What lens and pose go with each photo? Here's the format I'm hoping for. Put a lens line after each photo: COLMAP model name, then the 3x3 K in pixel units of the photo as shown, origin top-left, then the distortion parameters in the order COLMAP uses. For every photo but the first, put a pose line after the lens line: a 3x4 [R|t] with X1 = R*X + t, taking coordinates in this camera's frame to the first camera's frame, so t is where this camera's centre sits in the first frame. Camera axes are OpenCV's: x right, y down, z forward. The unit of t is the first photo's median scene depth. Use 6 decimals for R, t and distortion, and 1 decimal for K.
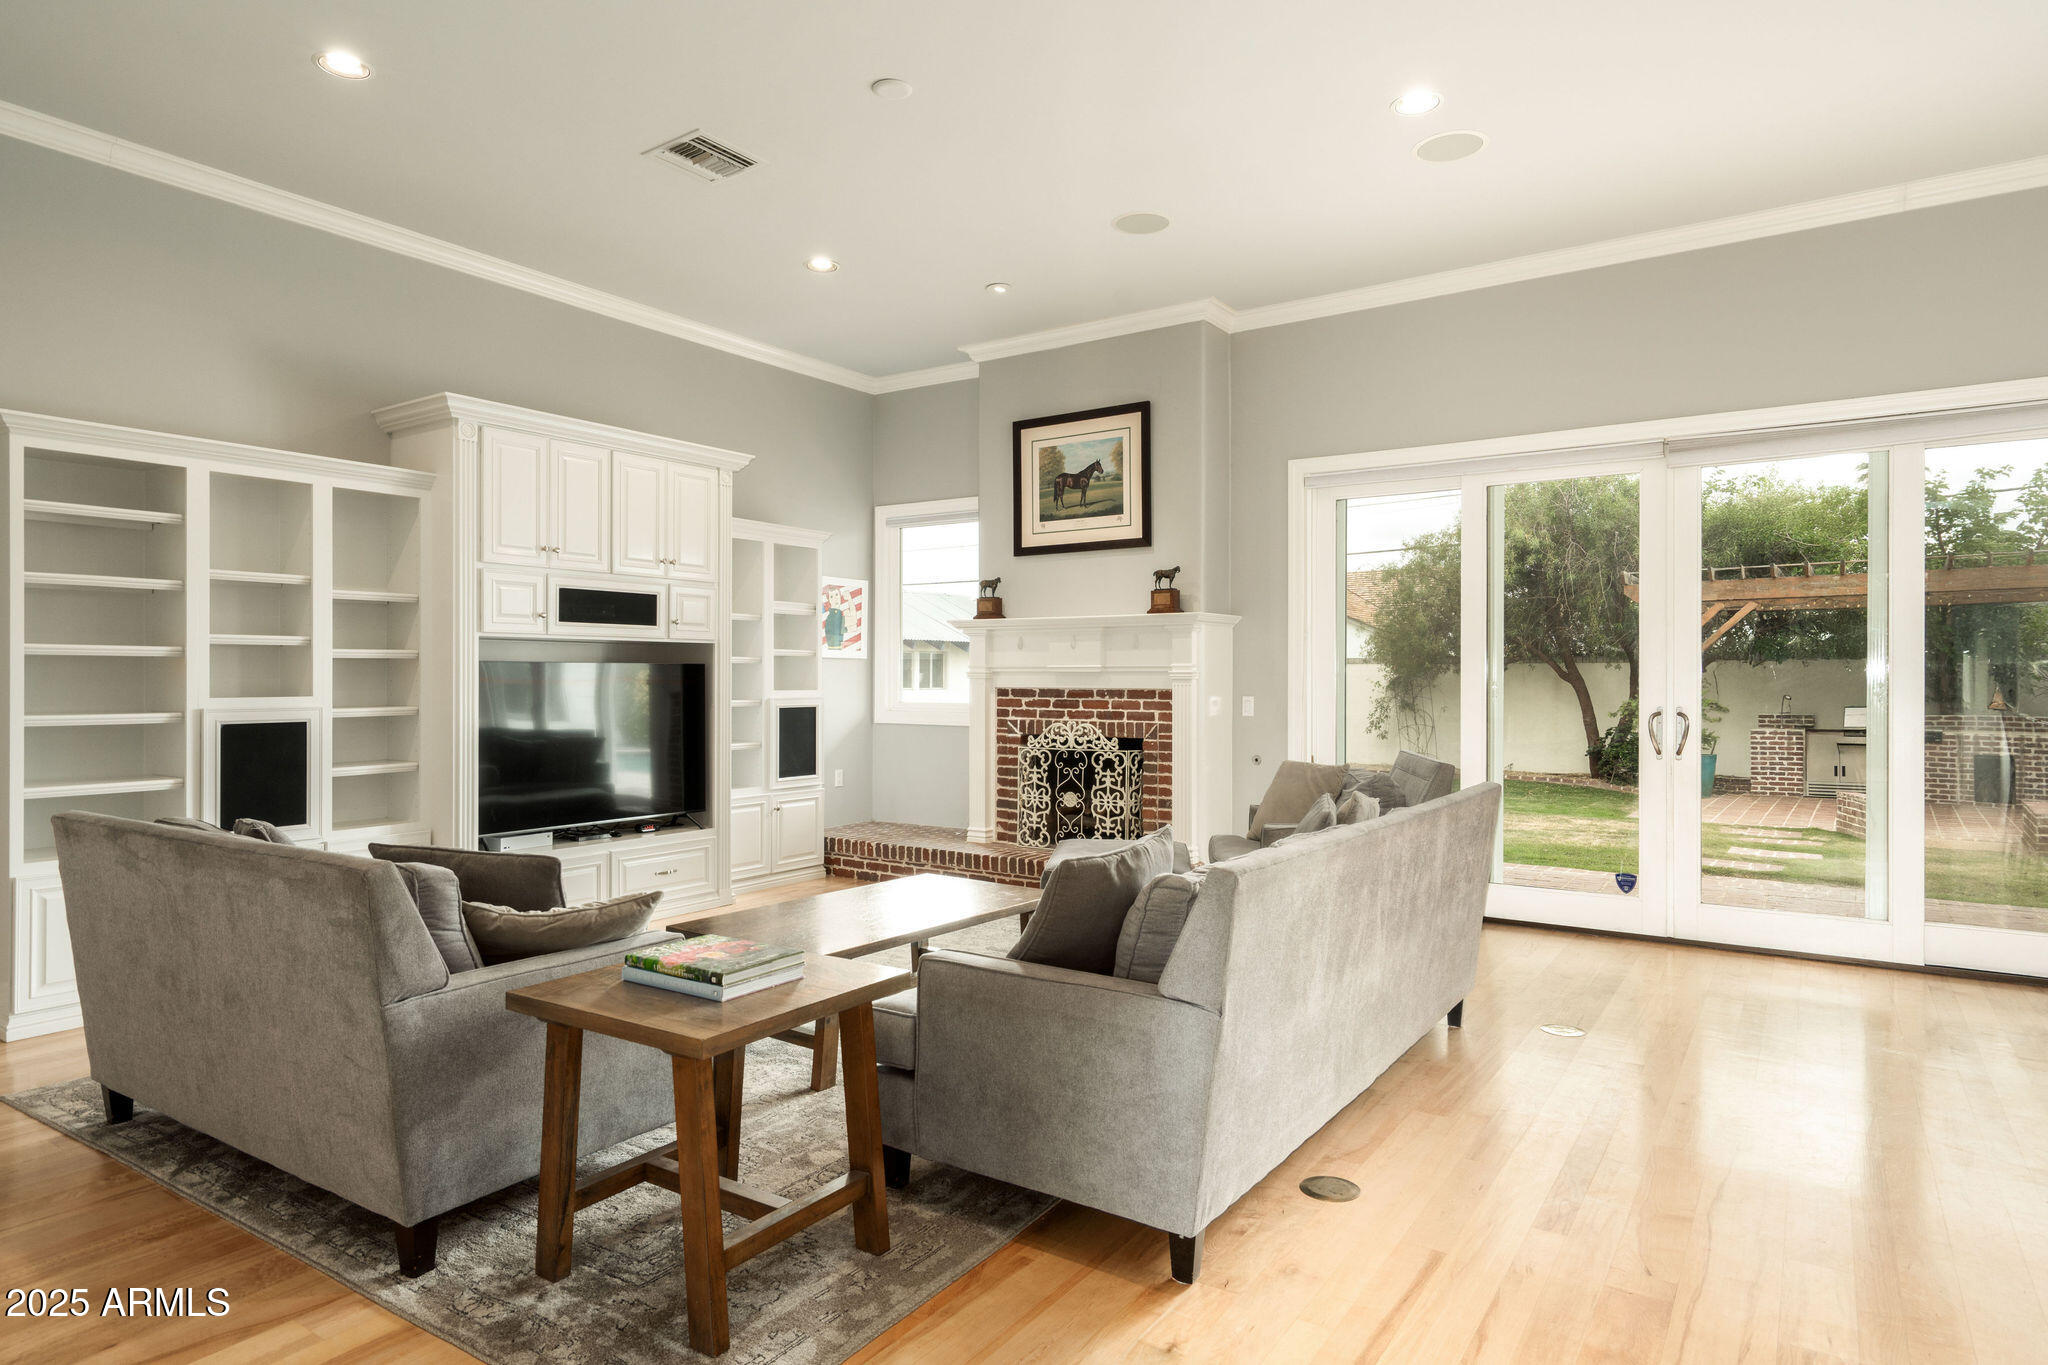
lens RADIAL K [[1187.6, 0, 1018.7], [0, 1187.6, 669.1], [0, 0, 1]] dist [0.004267, 0.002038]
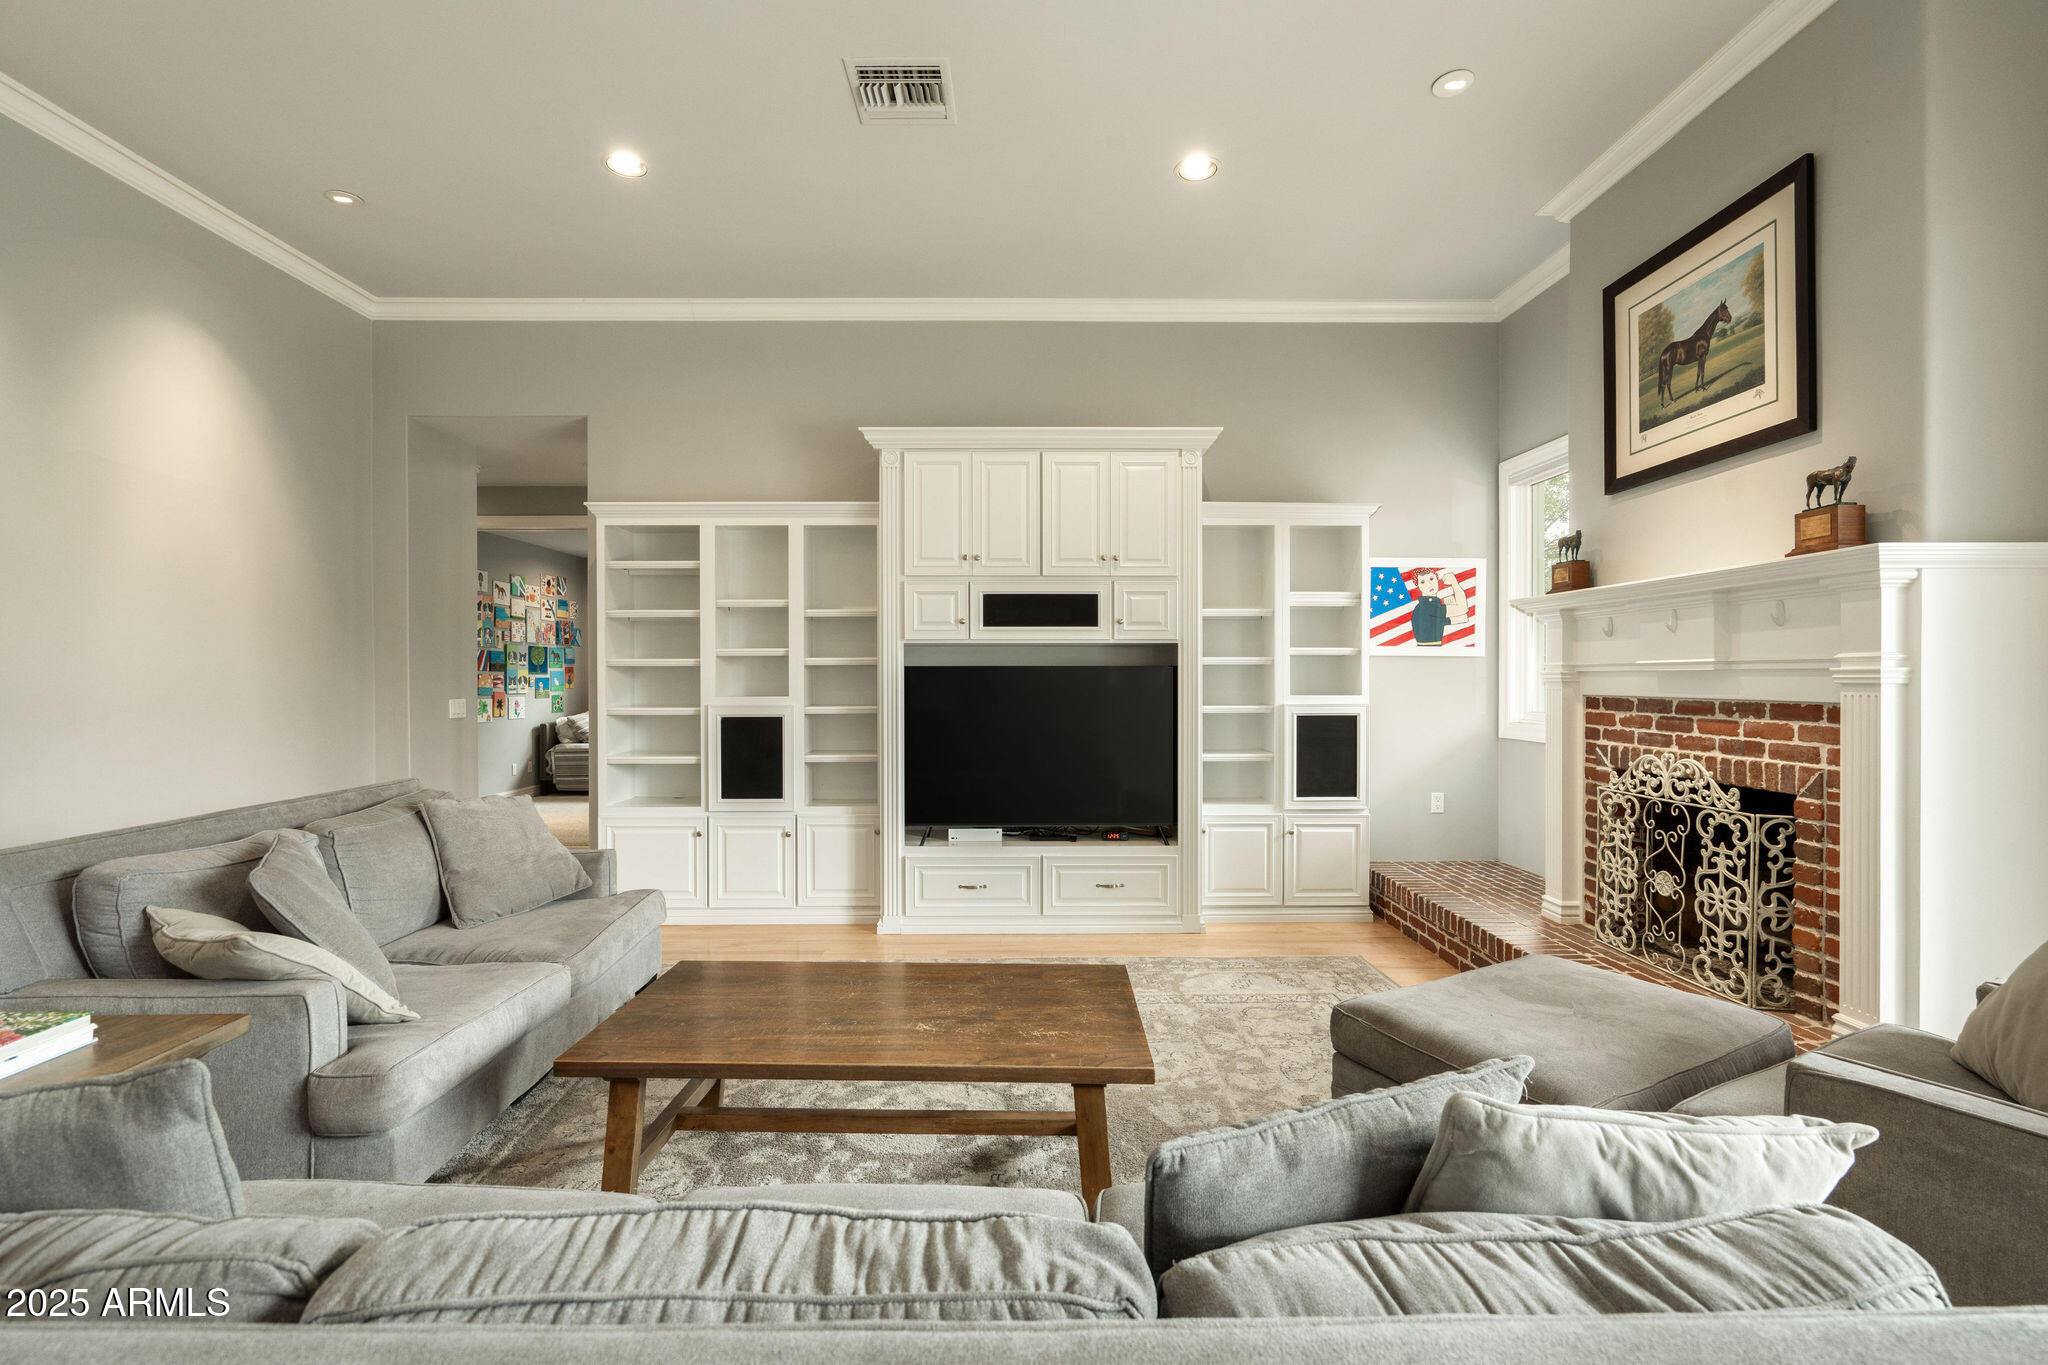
lens RADIAL K [[918.0, 0, 1024.0], [0, 918.0, 682.5], [0, 0, 1]] dist [-0.001186, 0.000058]
pose [[0.571332, 0.001710, -0.820717, 0.241148], [0.006913, 0.999952, 0.006895, 0.002739], [0.820690, -0.009613, 0.571293, 0.474468]]
